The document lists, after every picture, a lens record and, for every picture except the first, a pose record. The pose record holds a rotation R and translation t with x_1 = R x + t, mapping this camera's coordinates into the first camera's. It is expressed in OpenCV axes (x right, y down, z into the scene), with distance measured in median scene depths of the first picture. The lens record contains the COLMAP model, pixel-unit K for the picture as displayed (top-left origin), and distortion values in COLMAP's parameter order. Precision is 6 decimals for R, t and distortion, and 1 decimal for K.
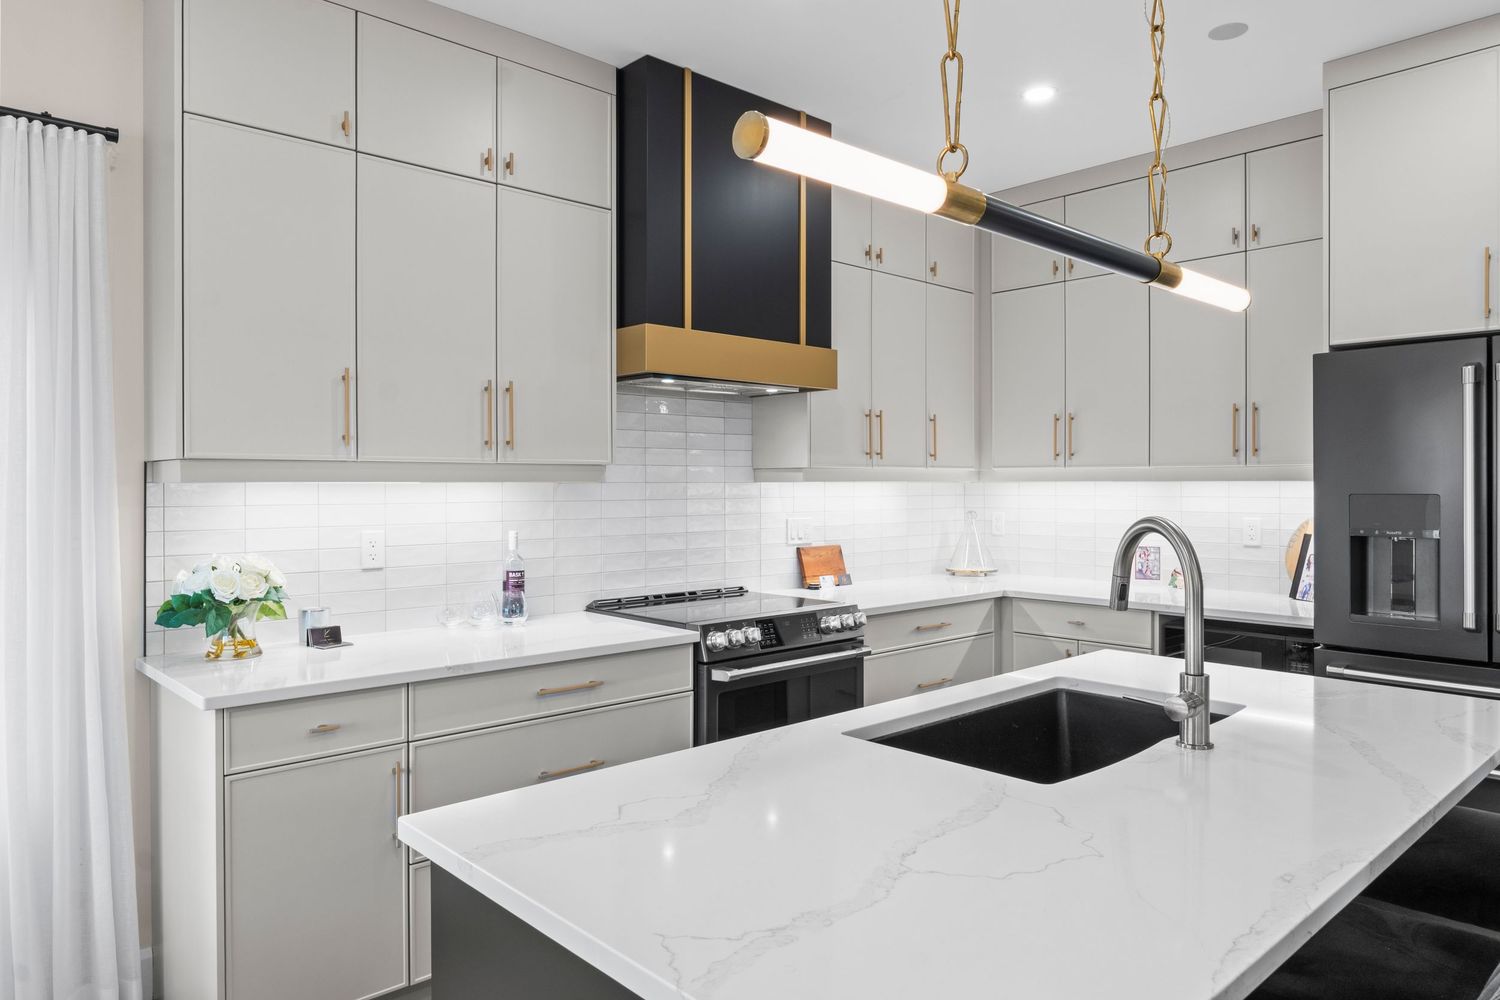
lens RADIAL K [[969.6, 0, 750.0], [0, 969.6, 500.0], [0, 0, 1]] dist [0.001919, 0.000932]
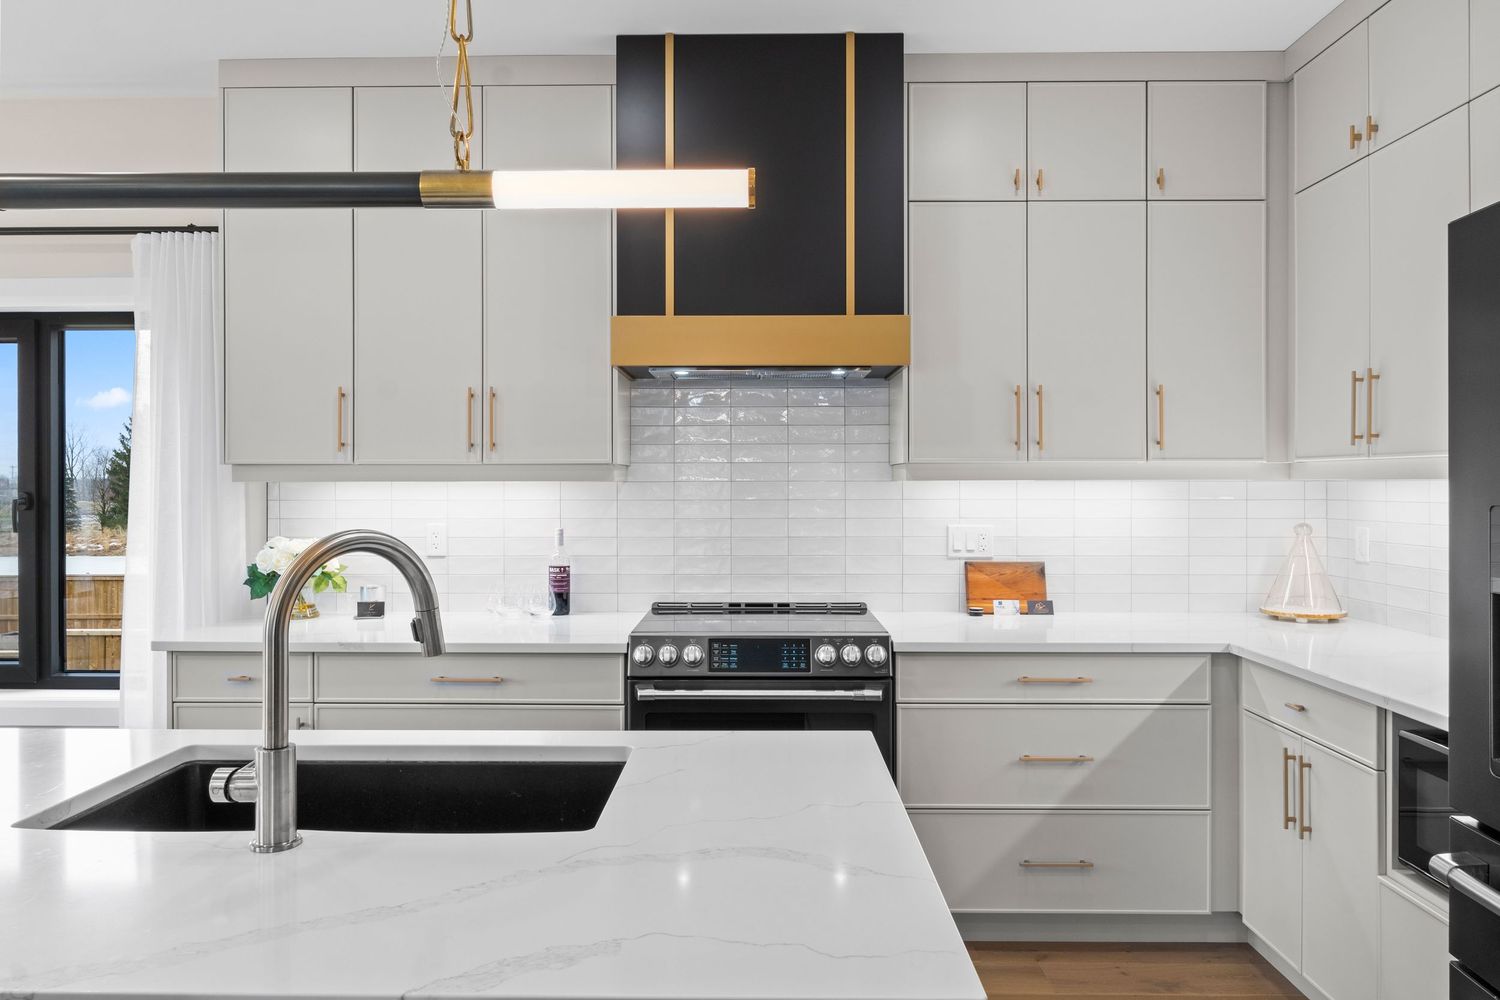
lens RADIAL K [[1003.0, 0, 750.0], [0, 1003.0, 500.0], [0, 0, 1]] dist [0.003354, -0.000042]
pose [[0.726792, 0.014173, -0.686712, 0.566135], [-0.011879, 0.999897, 0.008065, -0.008191], [0.686755, 0.002296, 0.726885, 0.312060]]
